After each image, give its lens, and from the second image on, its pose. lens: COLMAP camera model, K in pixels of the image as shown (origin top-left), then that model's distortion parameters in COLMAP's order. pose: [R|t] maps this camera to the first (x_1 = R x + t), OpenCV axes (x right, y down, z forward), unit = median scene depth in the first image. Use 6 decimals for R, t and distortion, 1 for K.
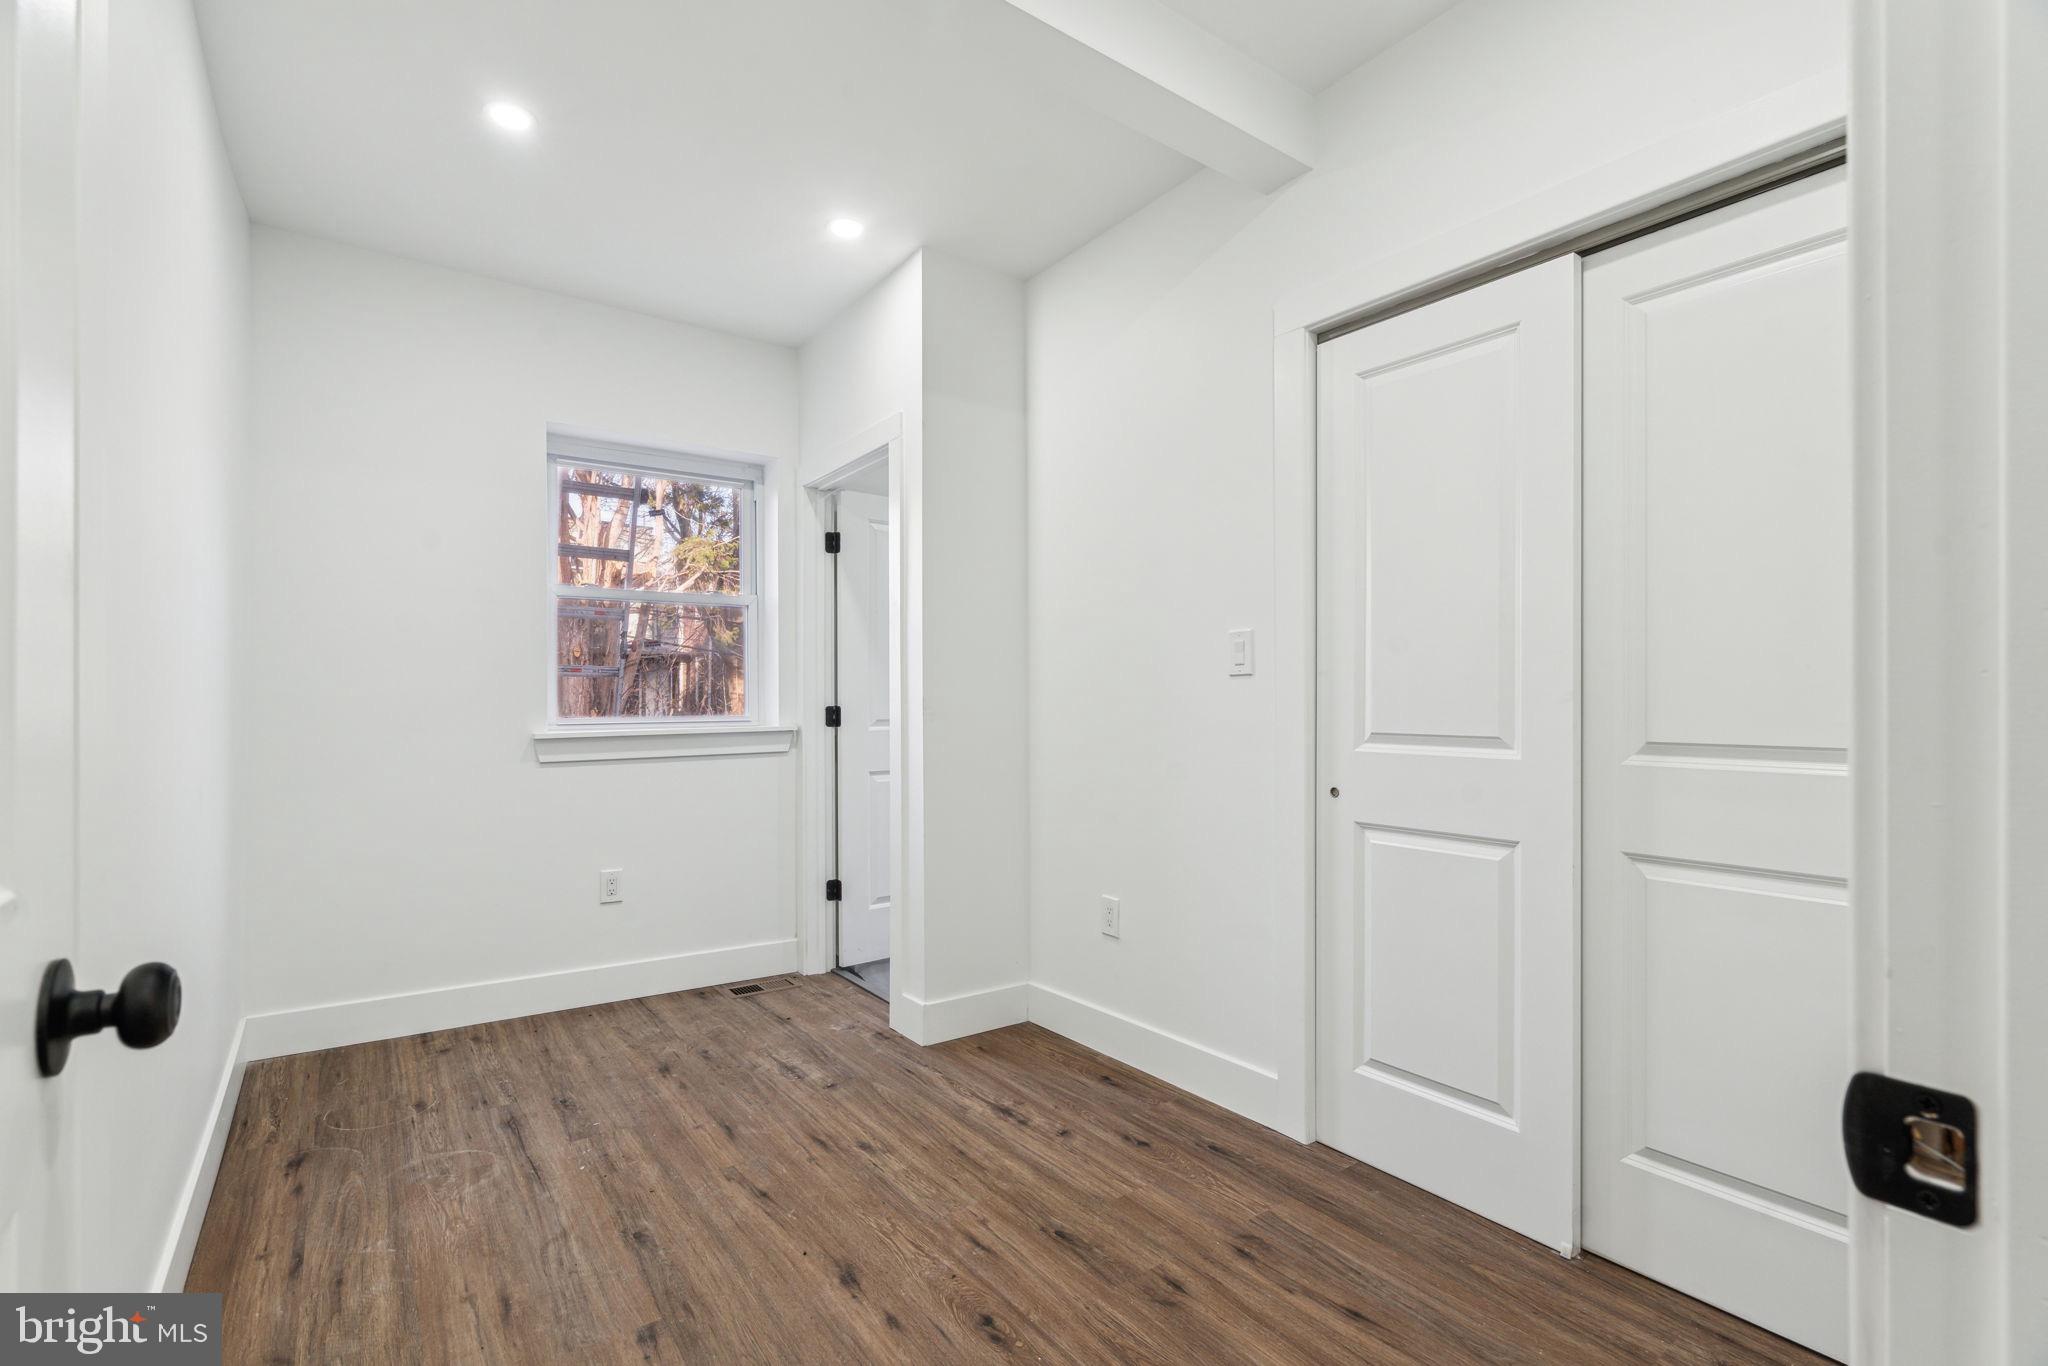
lens RADIAL K [[928.5, 0, 1016.3], [0, 928.5, 699.3], [0, 0, 1]] dist [-0.001777, -0.000113]
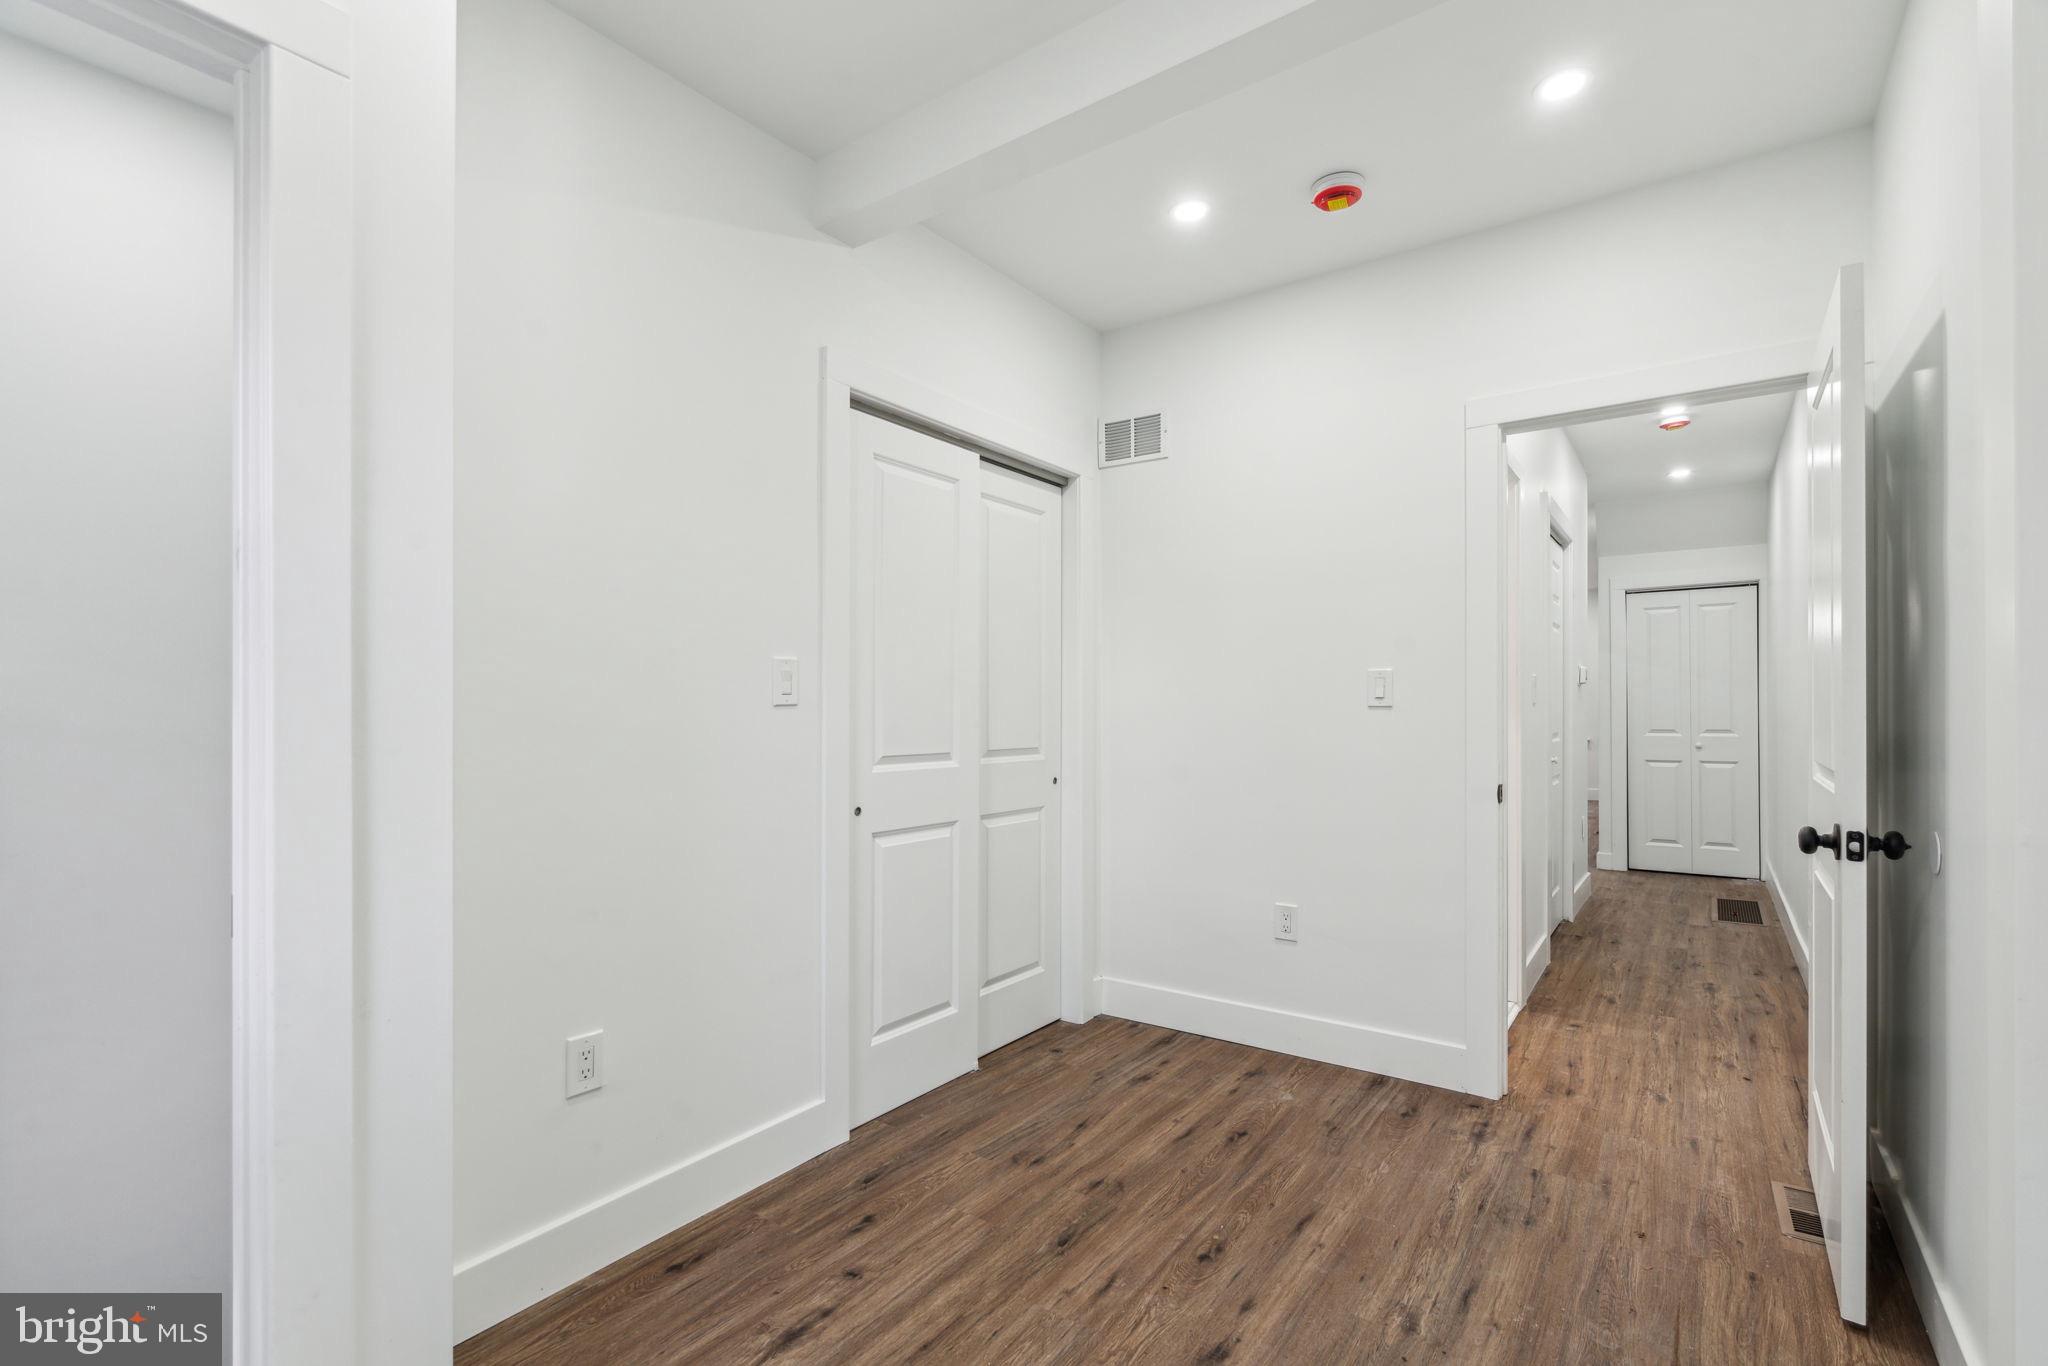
lens RADIAL K [[920.3, 0, 1033.2], [0, 920.3, 705.7], [0, 0, 1]] dist [-0.000509, 0.000038]
pose [[-0.315090, 0.002904, 0.949057, -0.770472], [-0.002709, 0.999988, -0.003959, -0.024154], [-0.949058, -0.003818, -0.315079, 1.122950]]
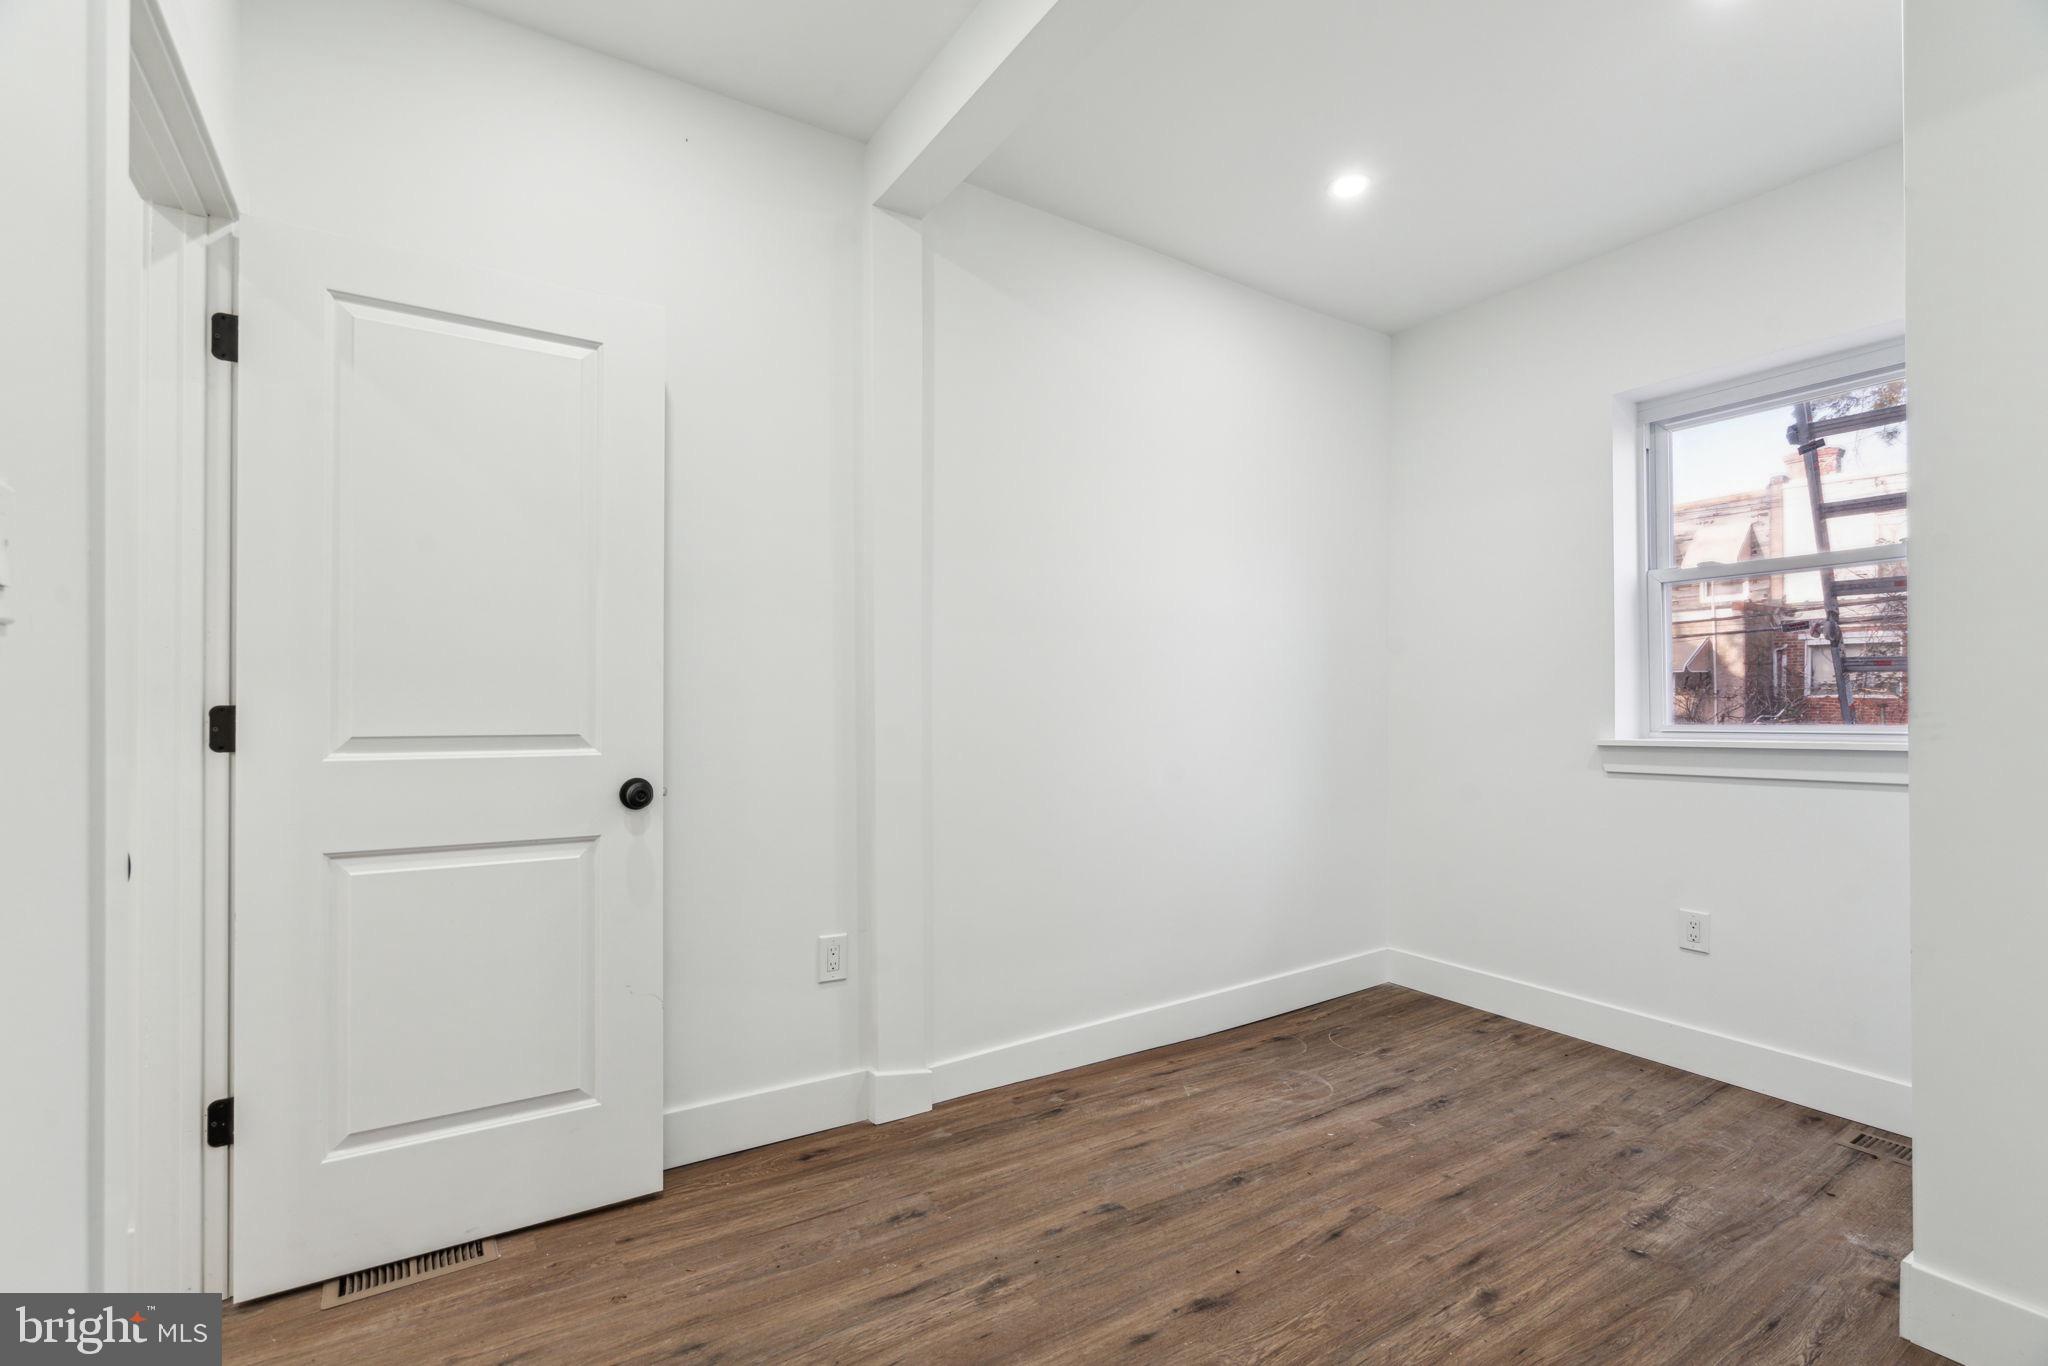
lens RADIAL K [[928.5, 0, 1016.3], [0, 928.5, 699.3], [0, 0, 1]] dist [-0.001777, -0.000113]
pose [[-0.056931, -0.010075, -0.998327, 0.604928], [0.002737, 0.999944, -0.010247, 0.005642], [0.998374, -0.003316, -0.056900, 0.656157]]
